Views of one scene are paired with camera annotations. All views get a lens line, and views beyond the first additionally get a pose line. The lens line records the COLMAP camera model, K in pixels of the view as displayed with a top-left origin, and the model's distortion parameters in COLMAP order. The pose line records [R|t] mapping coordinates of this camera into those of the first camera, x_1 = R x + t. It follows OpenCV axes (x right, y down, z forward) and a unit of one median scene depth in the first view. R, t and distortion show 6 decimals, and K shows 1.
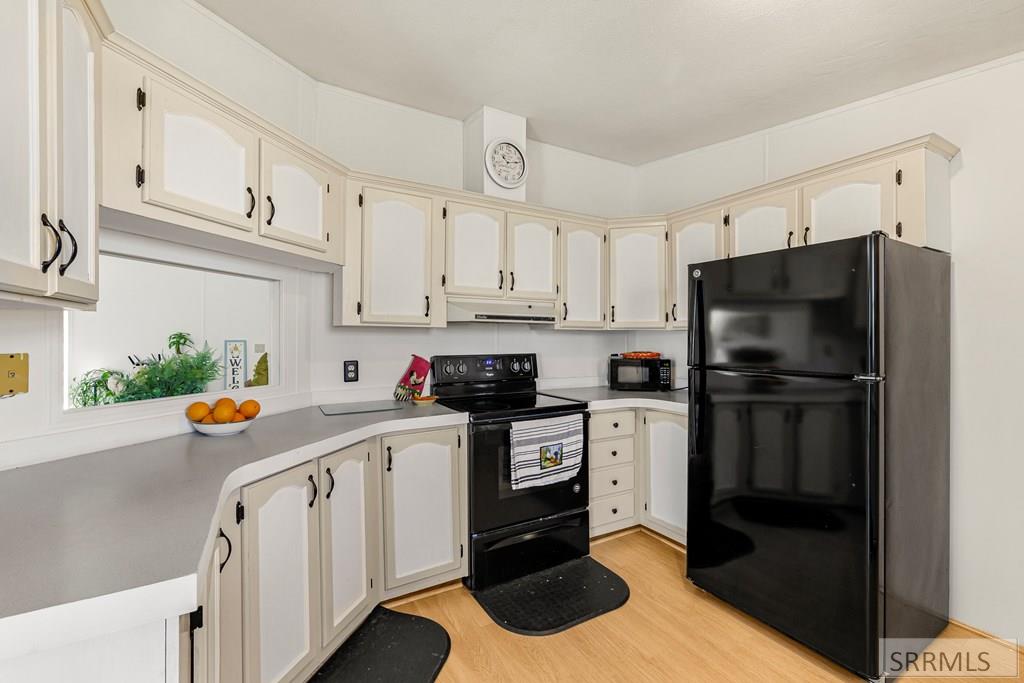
lens RADIAL K [[433.9, 0, 514.4], [0, 433.9, 335.4], [0, 0, 1]] dist [-0.002715, 0.000015]
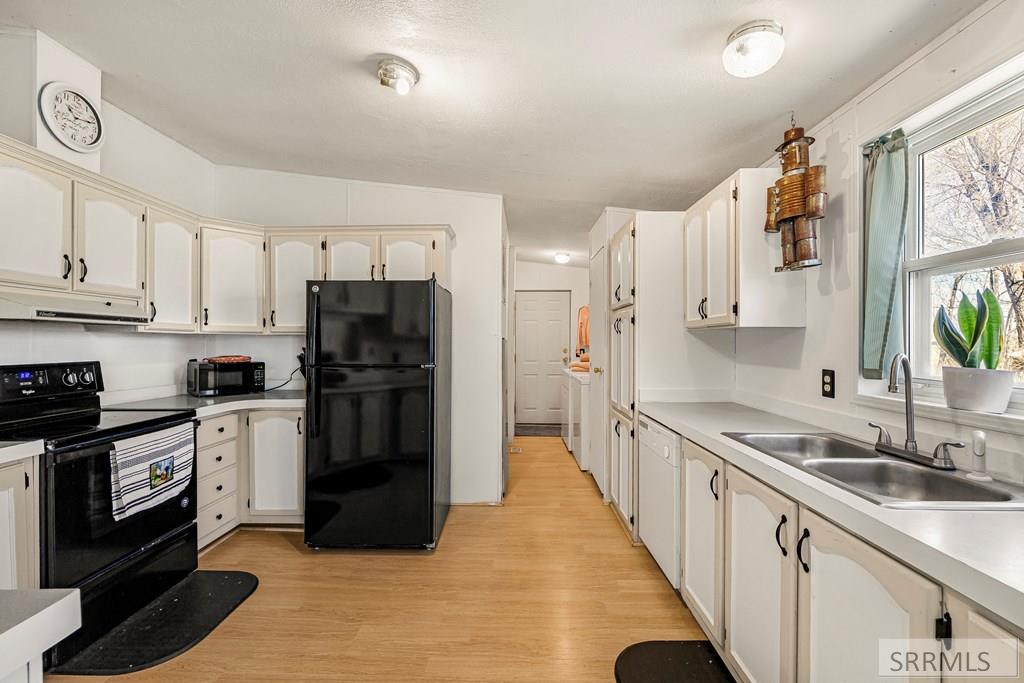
lens RADIAL K [[433.9, 0, 512.0], [0, 433.9, 342.5], [0, 0, 1]] dist [-0.002715, 0.000015]
pose [[0.514088, 0.000248, 0.857737, -0.281360], [-0.005578, 0.999980, 0.003054, 0.000268], [-0.857719, -0.006355, 0.514079, -0.081008]]
